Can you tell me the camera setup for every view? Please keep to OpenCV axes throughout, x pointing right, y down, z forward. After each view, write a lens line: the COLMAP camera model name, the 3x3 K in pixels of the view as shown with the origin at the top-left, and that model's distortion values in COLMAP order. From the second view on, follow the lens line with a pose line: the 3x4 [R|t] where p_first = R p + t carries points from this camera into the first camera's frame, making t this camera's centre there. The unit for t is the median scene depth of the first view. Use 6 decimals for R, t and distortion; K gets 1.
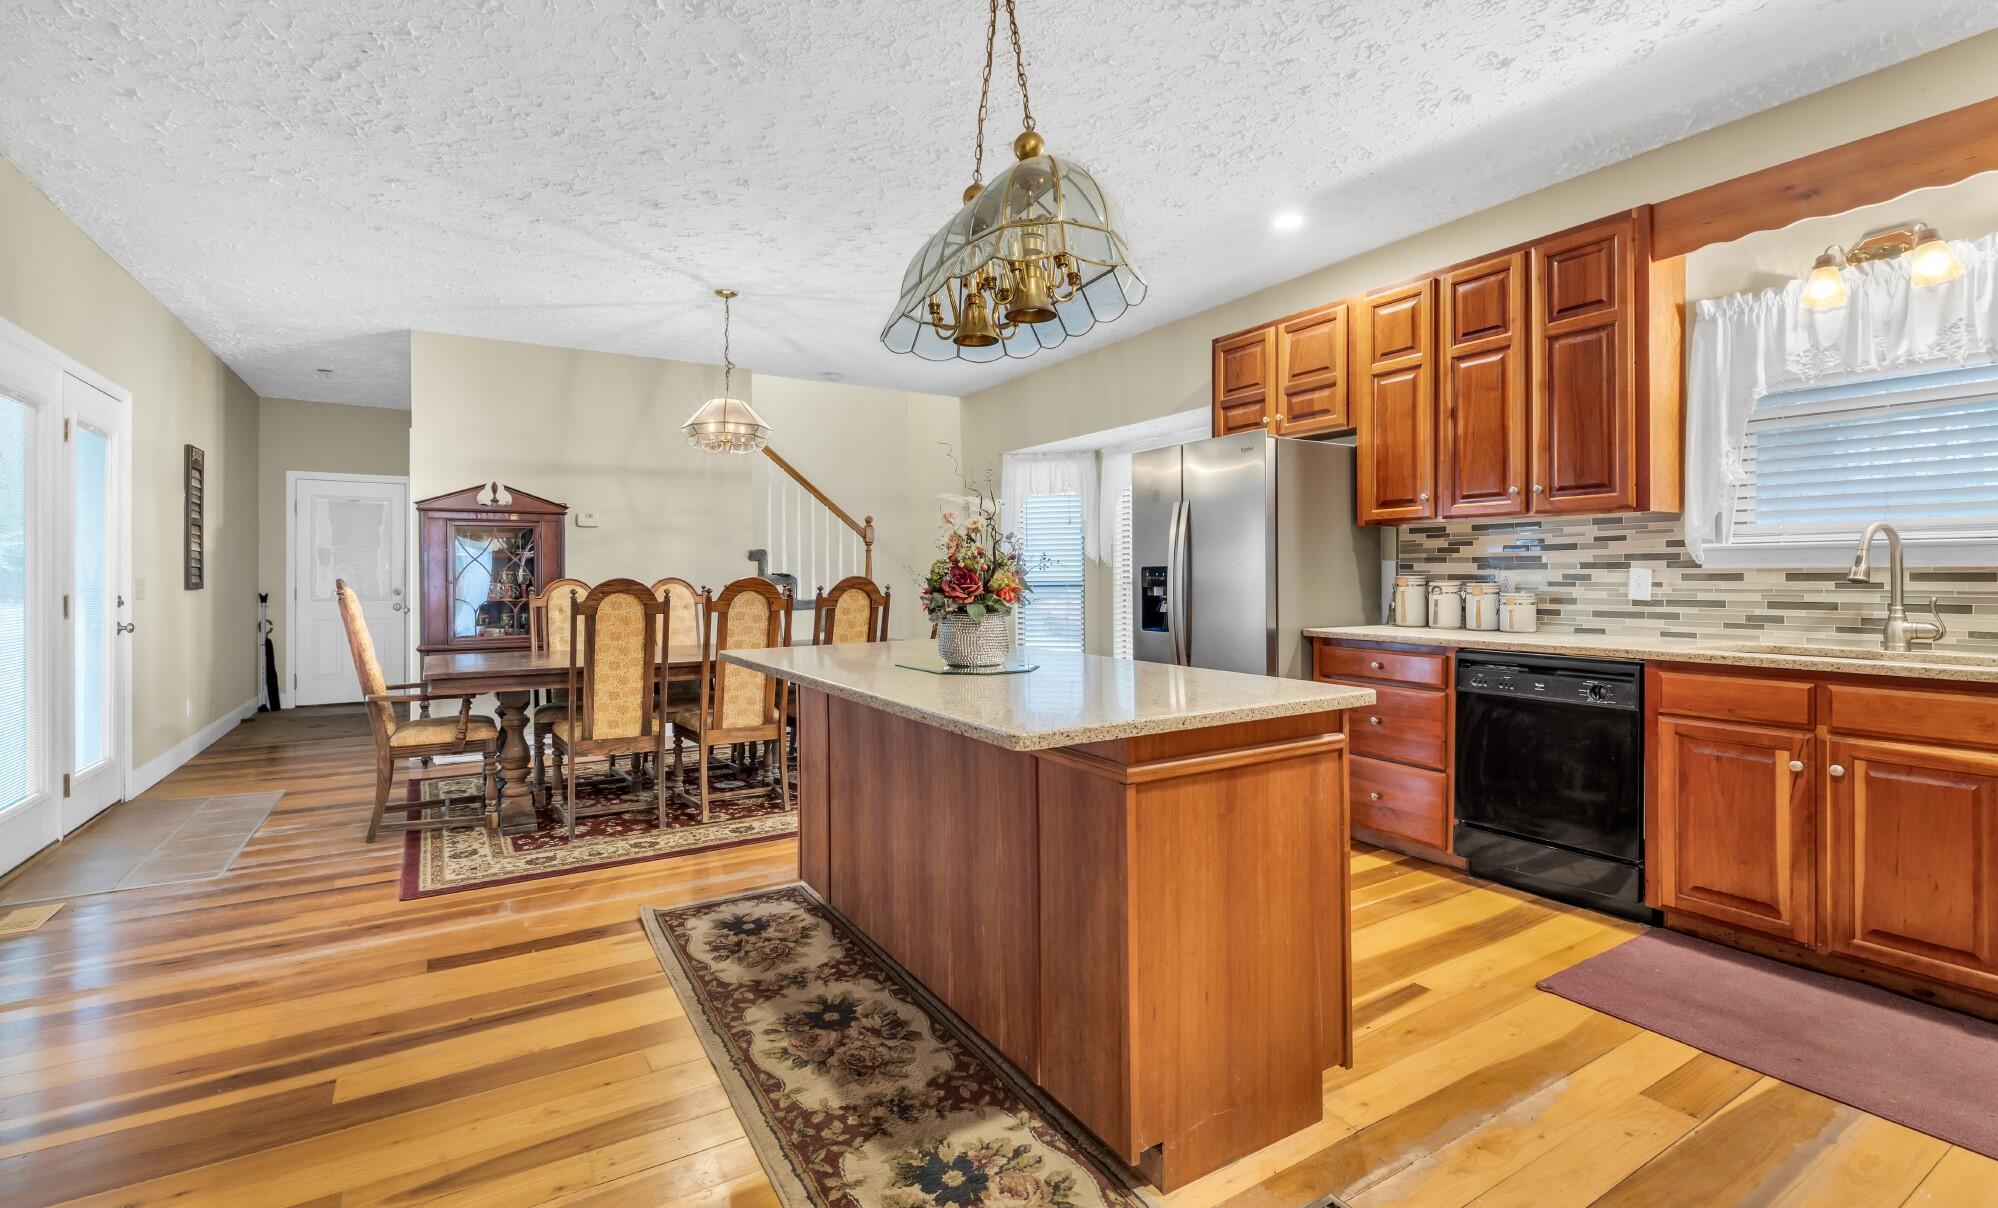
lens RADIAL K [[884.8, 0, 999.0], [0, 884.8, 604.0], [0, 0, 1]] dist [-0.002332, -0.000300]
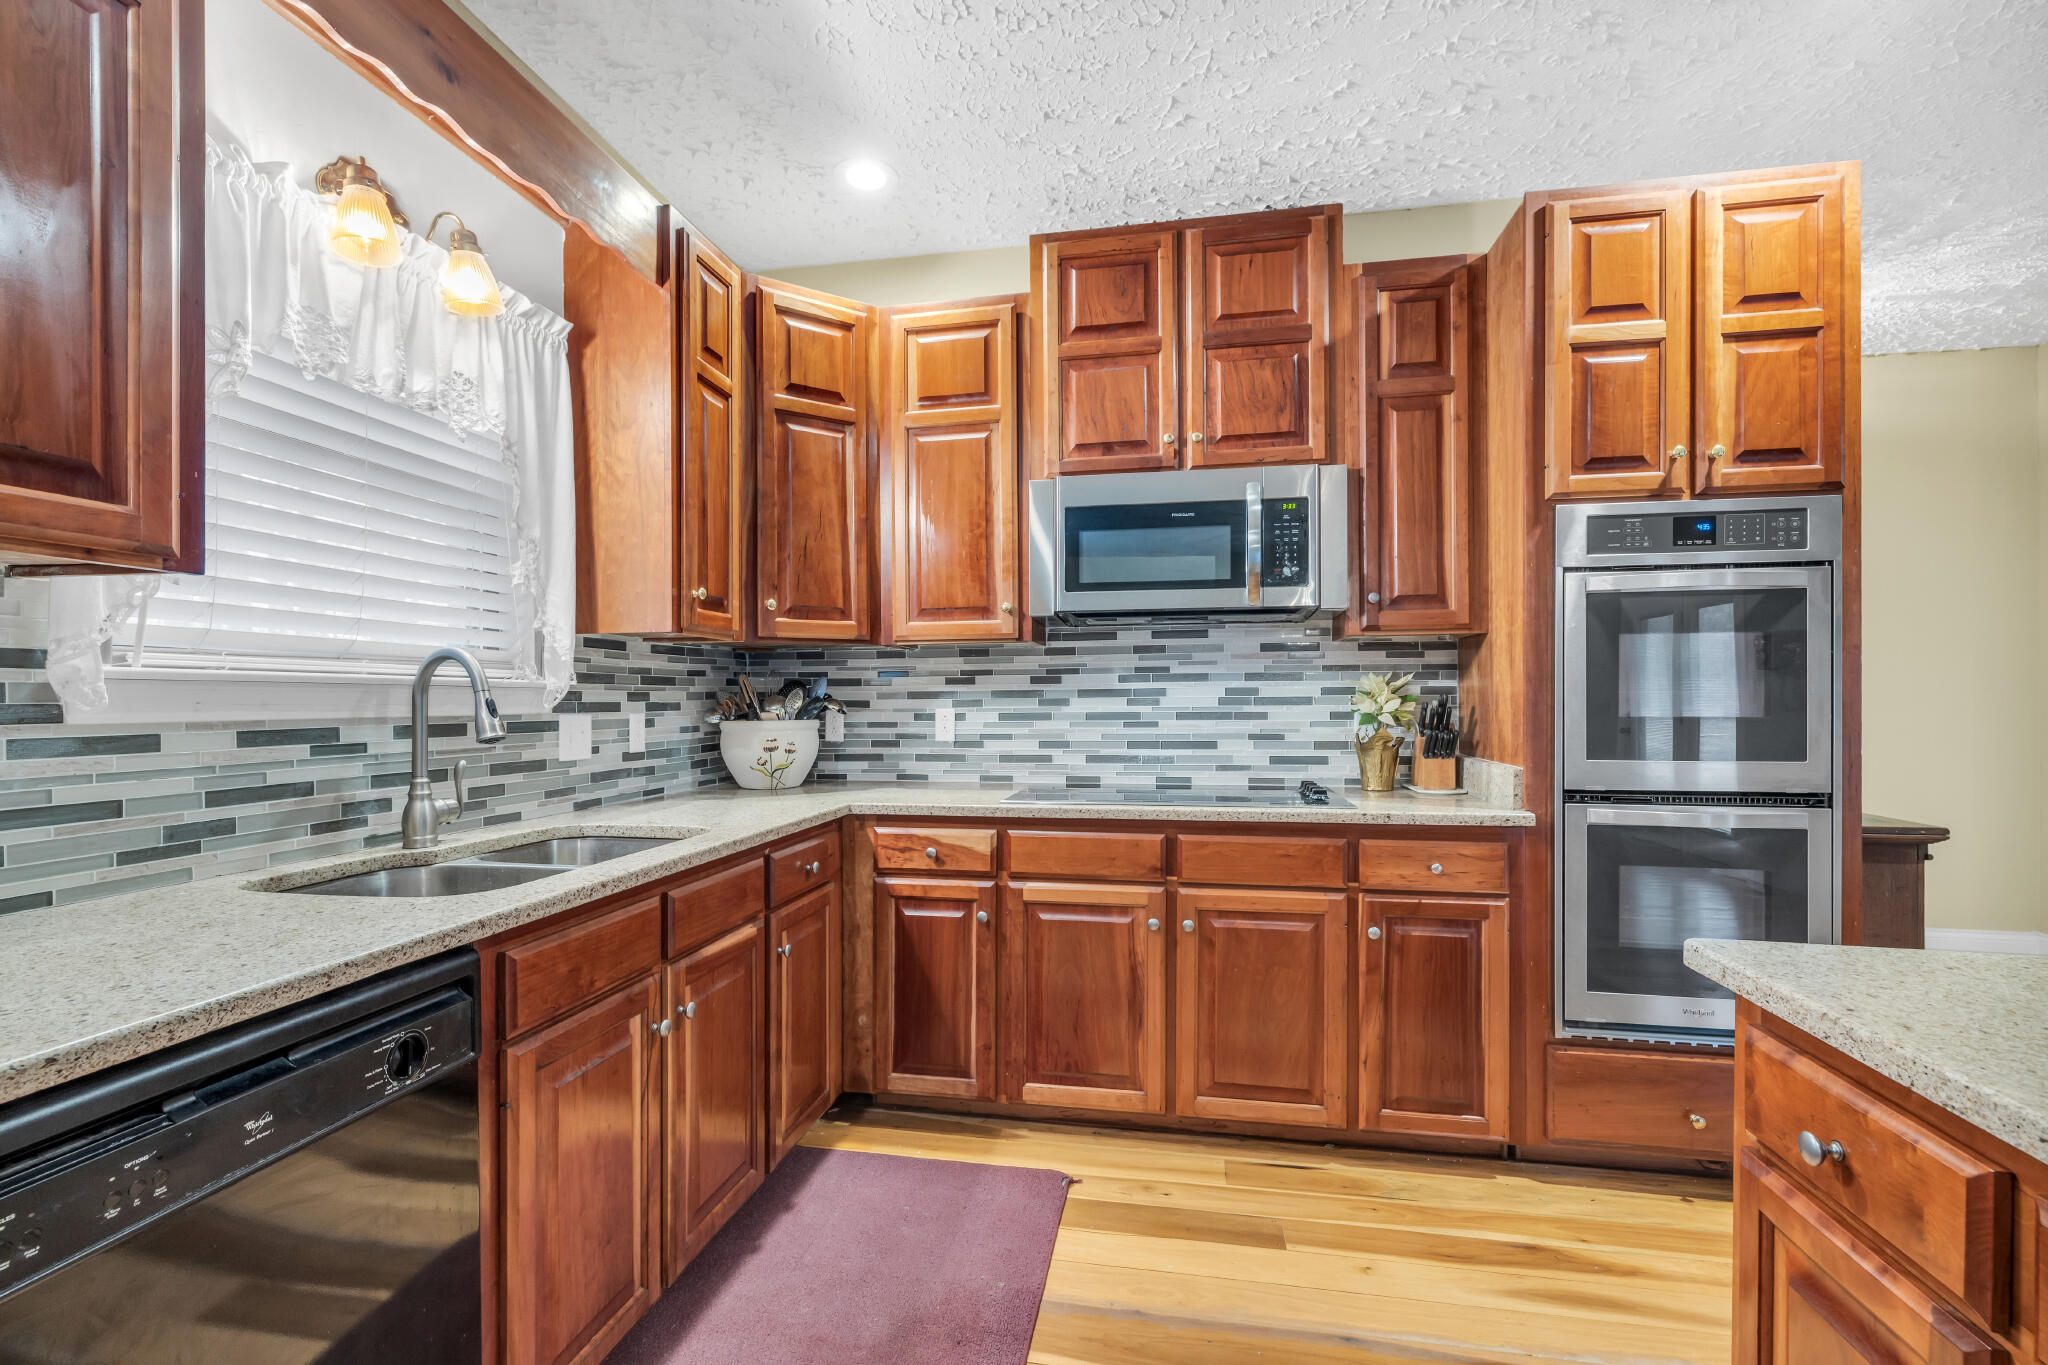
lens RADIAL K [[923.2, 0, 1039.9], [0, 923.2, 699.8], [0, 0, 1]] dist [-0.000116, 0.000069]
pose [[-0.744925, 0.009100, 0.667087, 0.229227], [0.032036, 0.999241, 0.022143, -0.053532], [-0.666379, 0.037866, -0.744651, 1.175517]]
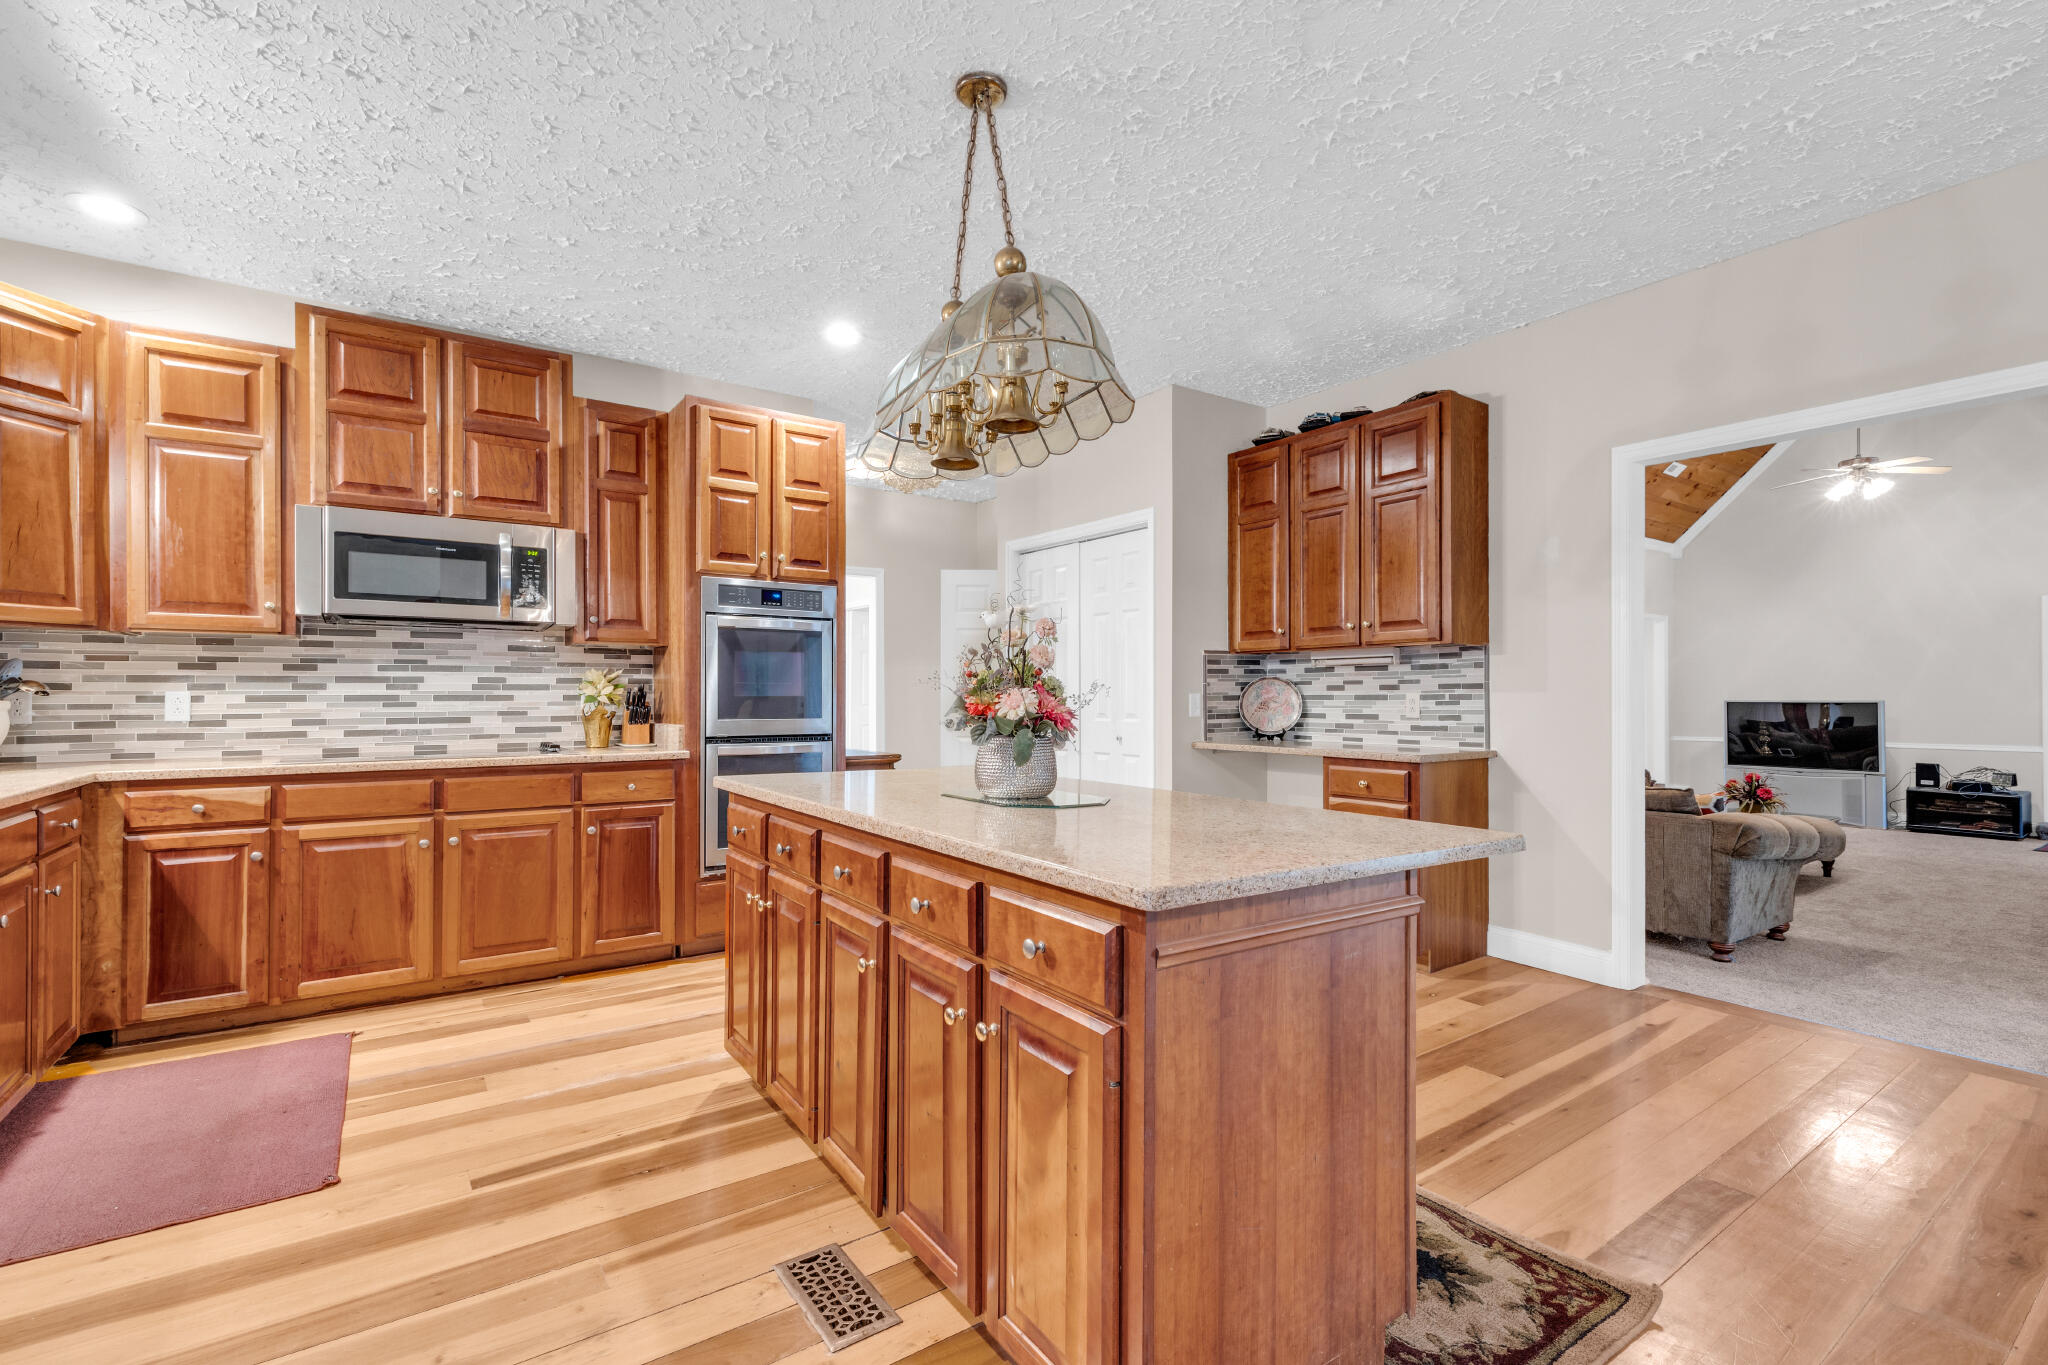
lens RADIAL K [[886.3, 0, 1047.9], [0, 886.3, 697.1], [0, 0, 1]] dist [0.001644, 0.000293]
pose [[-0.997559, 0.007176, -0.069459, -0.009989], [0.004714, 0.999357, 0.035548, -0.050367], [0.069670, 0.035134, -0.996951, 1.682853]]
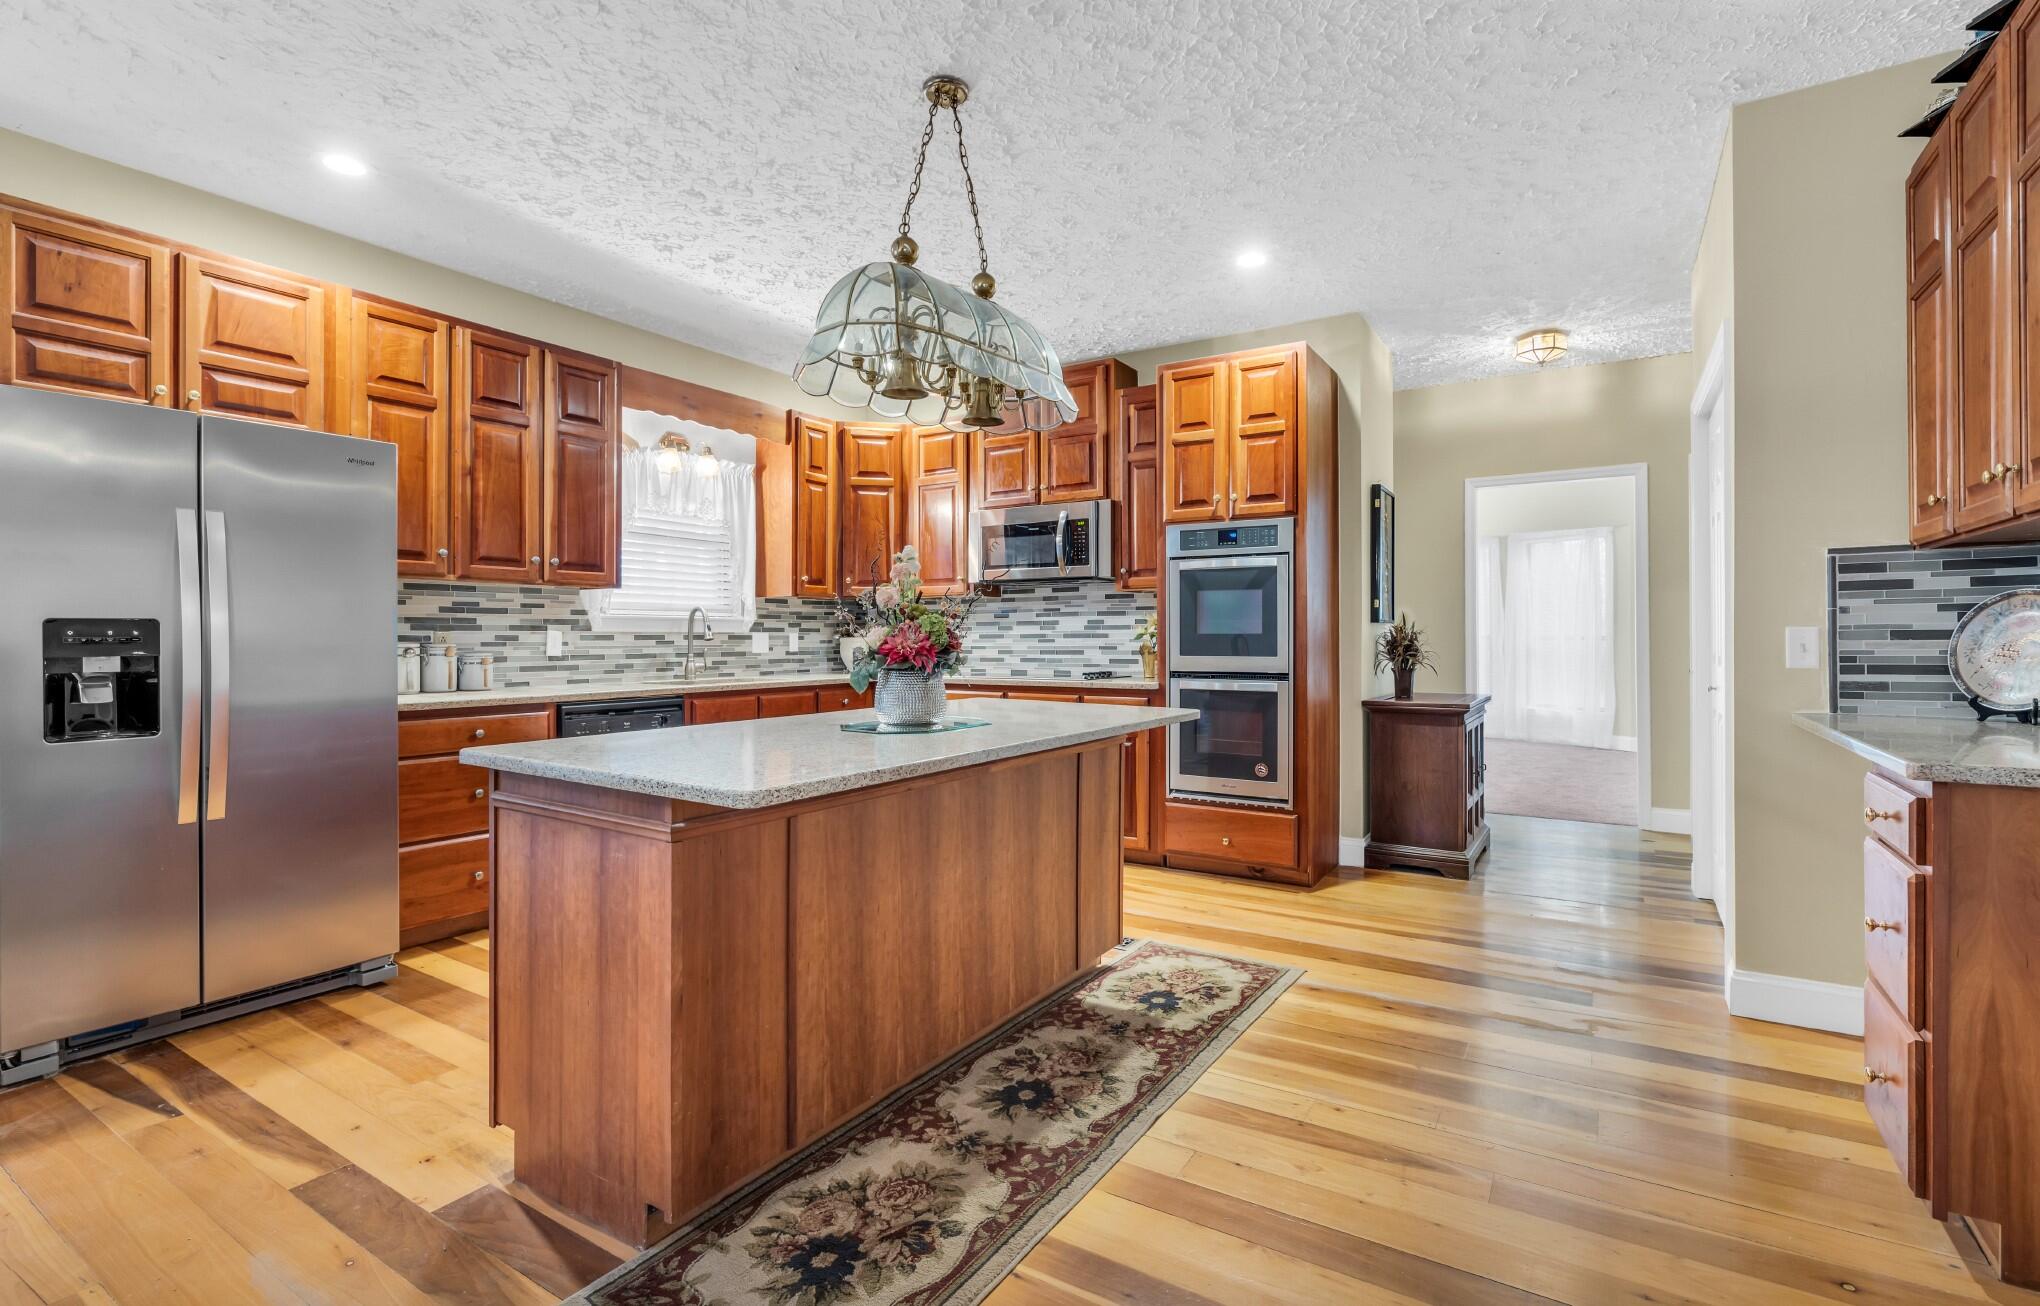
lens RADIAL K [[949.3, 0, 1023.7], [0, 949.3, 641.4], [0, 0, 1]] dist [-0.013377, 0.000206]
pose [[-0.443426, 0.002731, 0.896307, -0.927757], [0.036126, 0.999237, 0.014828, -0.025963], [-0.895583, 0.038955, -0.443186, 1.215247]]
